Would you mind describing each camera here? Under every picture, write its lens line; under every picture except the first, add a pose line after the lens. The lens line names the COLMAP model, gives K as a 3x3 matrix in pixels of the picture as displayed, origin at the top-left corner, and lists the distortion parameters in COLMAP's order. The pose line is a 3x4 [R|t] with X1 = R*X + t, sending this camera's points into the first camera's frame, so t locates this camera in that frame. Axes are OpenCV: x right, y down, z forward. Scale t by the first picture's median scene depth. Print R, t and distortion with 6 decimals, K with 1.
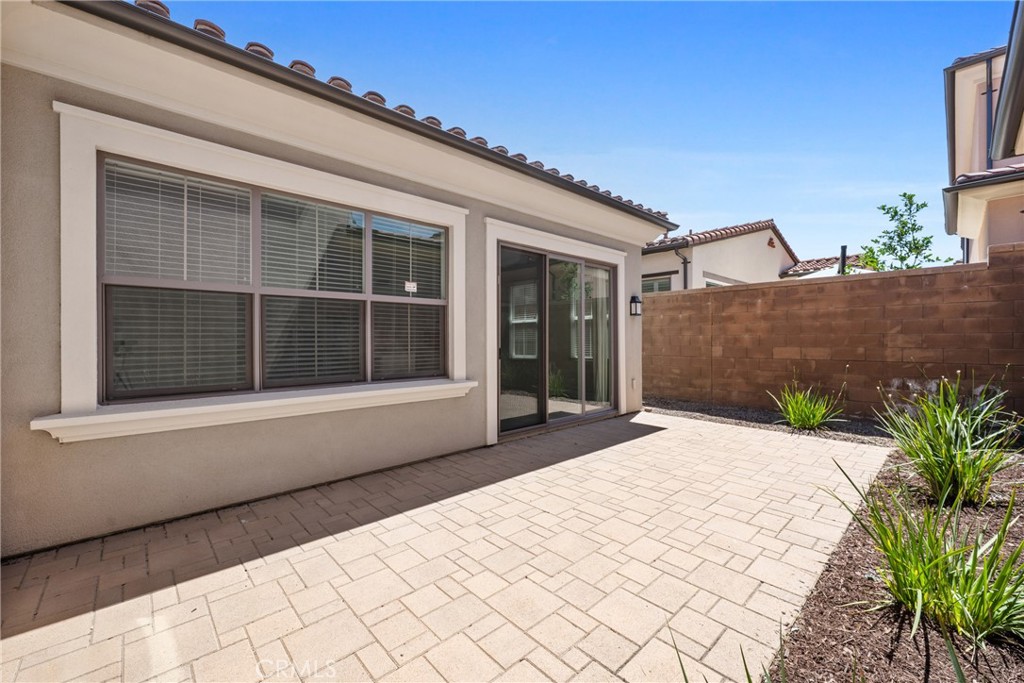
lens RADIAL K [[421.2, 0, 517.7], [0, 421.2, 339.5], [0, 0, 1]] dist [-0.003496, -0.000692]
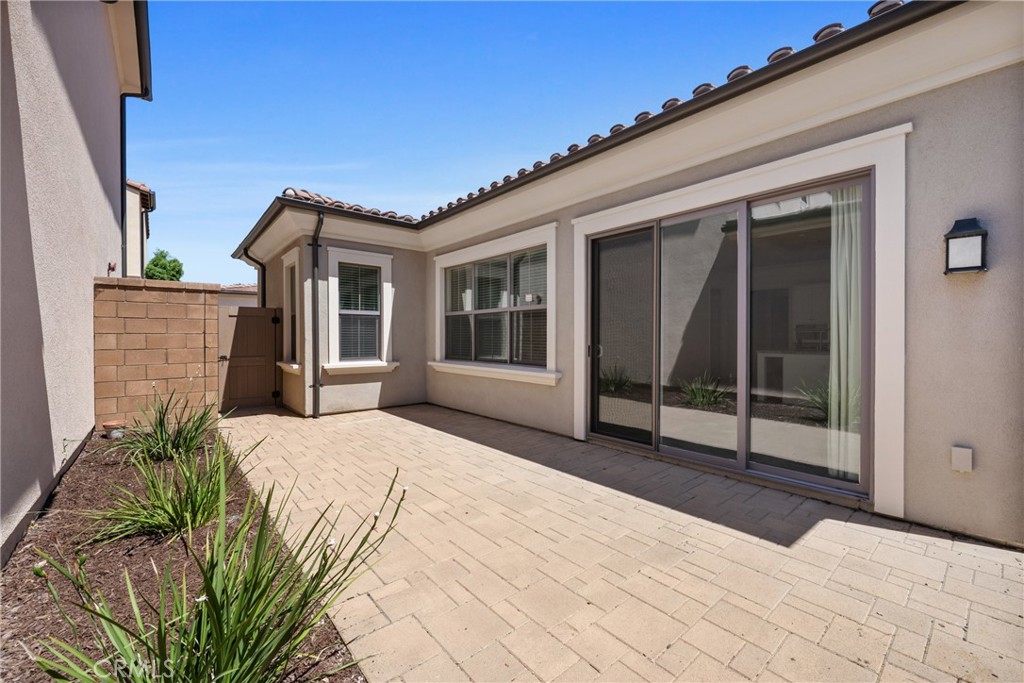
lens RADIAL K [[421.2, 0, 516.9], [0, 421.2, 340.5], [0, 0, 1]] dist [-0.003496, -0.000692]
pose [[-0.061948, 0.008804, -0.998041, 1.016694], [-0.002328, 0.999957, 0.008965, 0.000865], [0.998077, 0.002879, -0.061925, 0.962137]]
